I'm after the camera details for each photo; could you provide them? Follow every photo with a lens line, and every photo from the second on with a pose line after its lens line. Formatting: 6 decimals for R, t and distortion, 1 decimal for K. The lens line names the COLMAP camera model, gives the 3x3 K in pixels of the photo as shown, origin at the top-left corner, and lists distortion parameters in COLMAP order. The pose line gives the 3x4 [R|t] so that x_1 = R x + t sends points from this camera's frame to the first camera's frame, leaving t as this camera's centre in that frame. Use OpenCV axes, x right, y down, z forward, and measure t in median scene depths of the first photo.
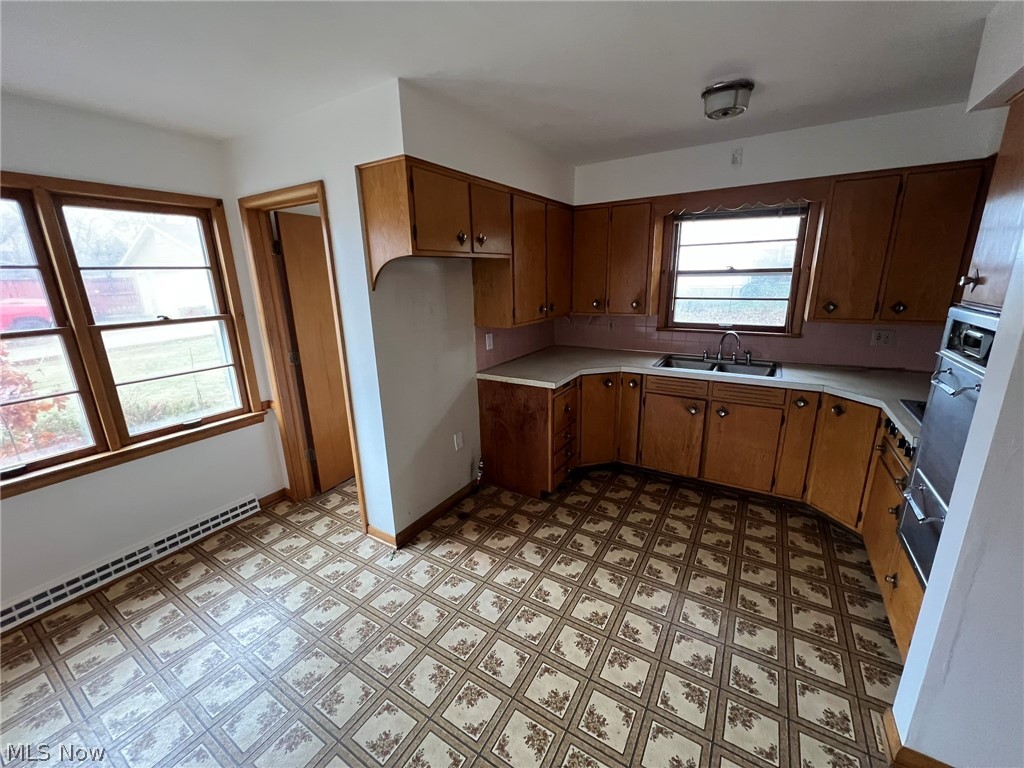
lens RADIAL K [[409.0, 0, 510.0], [0, 409.0, 382.5], [0, 0, 1]] dist [-0.001382, 0.000024]
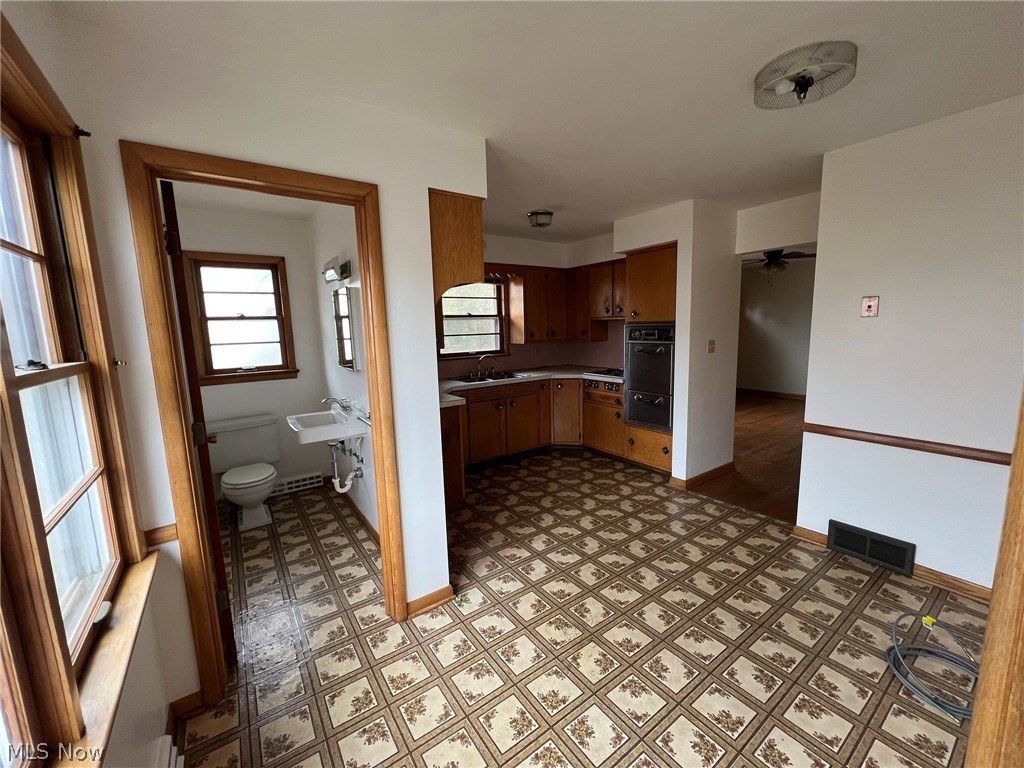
lens RADIAL K [[409.0, 0, 510.0], [0, 409.0, 382.5], [0, 0, 1]] dist [-0.001382, 0.000024]
pose [[0.386826, -0.113670, 0.915120, -1.107790], [0.248722, 0.968456, 0.015160, -0.037712], [-0.887977, 0.221746, 0.402896, 0.471570]]
